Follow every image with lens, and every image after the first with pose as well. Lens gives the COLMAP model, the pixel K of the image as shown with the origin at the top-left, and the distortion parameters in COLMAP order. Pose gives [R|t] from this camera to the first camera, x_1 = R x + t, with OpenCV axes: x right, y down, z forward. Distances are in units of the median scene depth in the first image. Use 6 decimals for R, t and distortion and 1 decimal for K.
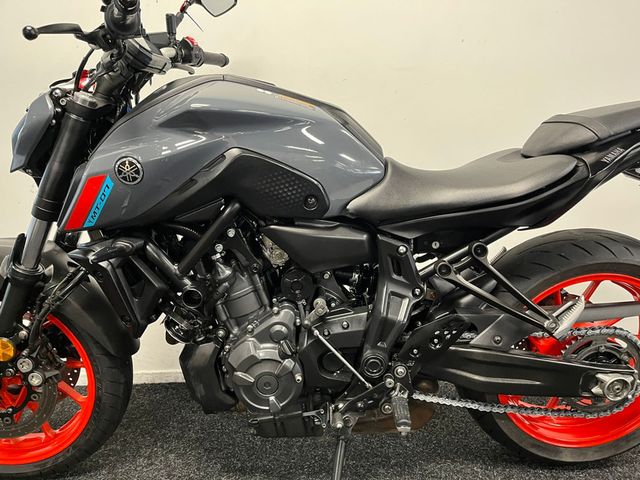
lens RADIAL K [[484.6, 0, 325.6], [0, 484.6, 241.1], [0, 0, 1]] dist [0.076026, -0.105436]
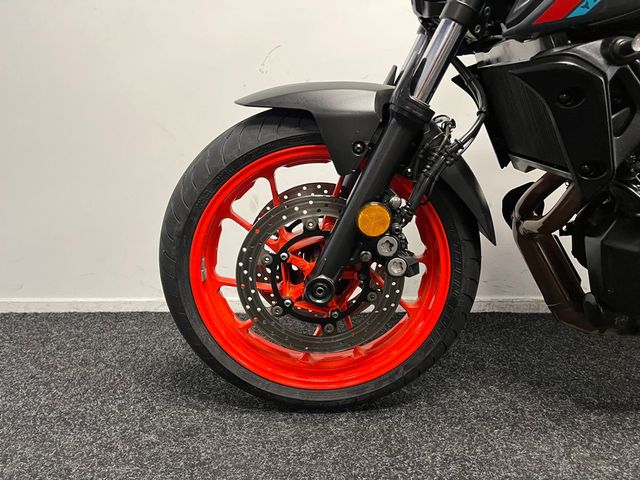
lens RADIAL K [[484.6, 0, 322.7], [0, 484.6, 238.6], [0, 0, 1]] dist [0.076026, -0.105436]
pose [[0.999239, 0.014911, -0.036033, -0.701607], [-0.013567, 0.999214, 0.037243, 0.220950], [0.036560, -0.036726, 0.998656, 0.280465]]
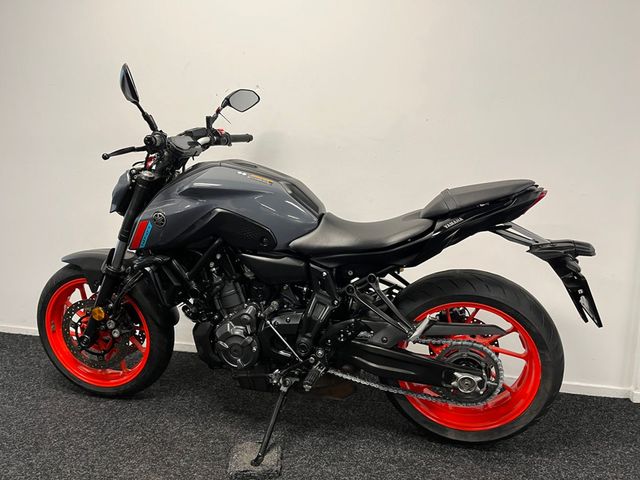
lens RADIAL K [[484.6, 0, 323.9], [0, 484.6, 241.2], [0, 0, 1]] dist [0.076026, -0.105436]
pose [[0.966499, 0.062418, -0.248965, 0.524920], [-0.068051, 0.997583, -0.014073, -0.064484], [0.247484, 0.030544, 0.968410, -0.489630]]
